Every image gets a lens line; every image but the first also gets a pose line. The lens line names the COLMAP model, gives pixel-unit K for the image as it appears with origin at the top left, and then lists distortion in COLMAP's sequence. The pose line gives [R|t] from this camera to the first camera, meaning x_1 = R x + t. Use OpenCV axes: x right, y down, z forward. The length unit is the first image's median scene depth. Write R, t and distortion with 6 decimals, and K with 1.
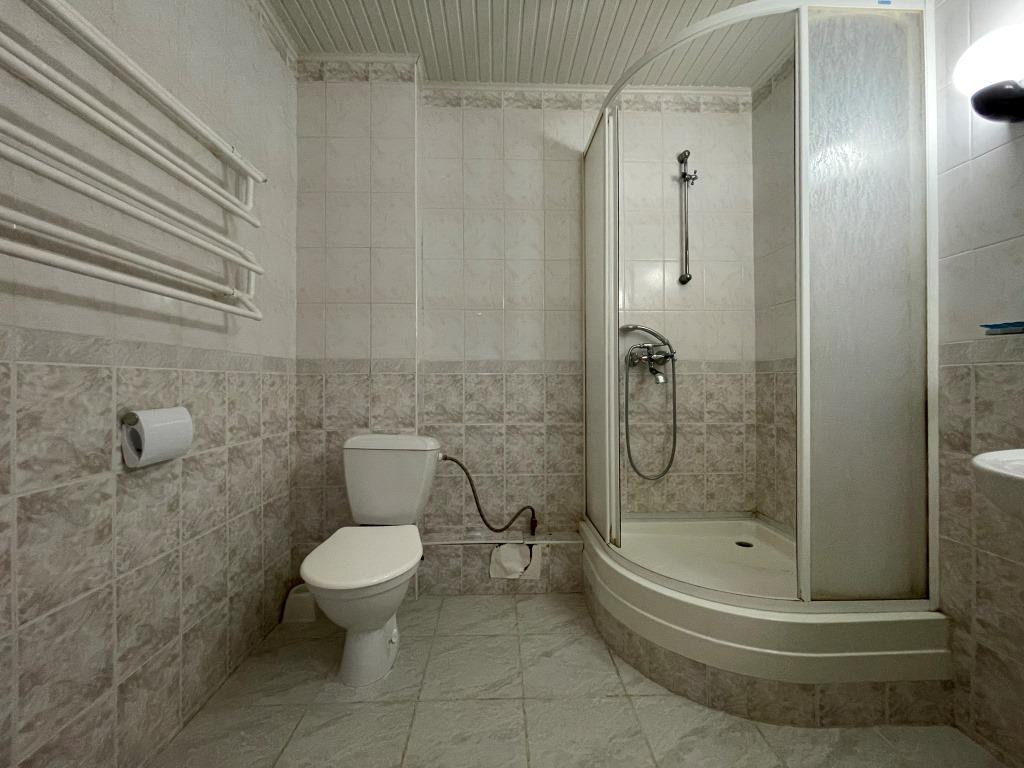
lens RADIAL K [[412.2, 0, 506.4], [0, 412.2, 377.5], [0, 0, 1]] dist [0.004290, 0.001455]
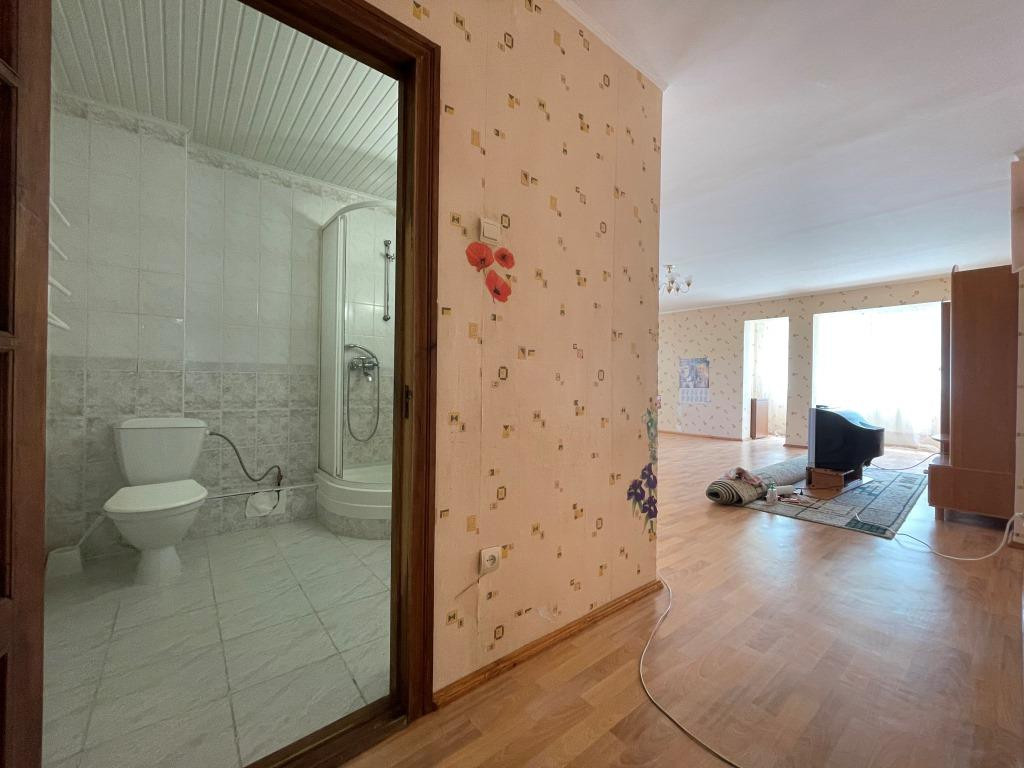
lens RADIAL K [[412.2, 0, 507.8], [0, 412.2, 378.4], [0, 0, 1]] dist [0.004290, 0.001455]
pose [[0.793874, 0.018086, 0.607813, -0.181601], [-0.020992, 0.999777, -0.002331, -0.005459], [-0.607720, -0.010909, 0.794077, -0.614193]]
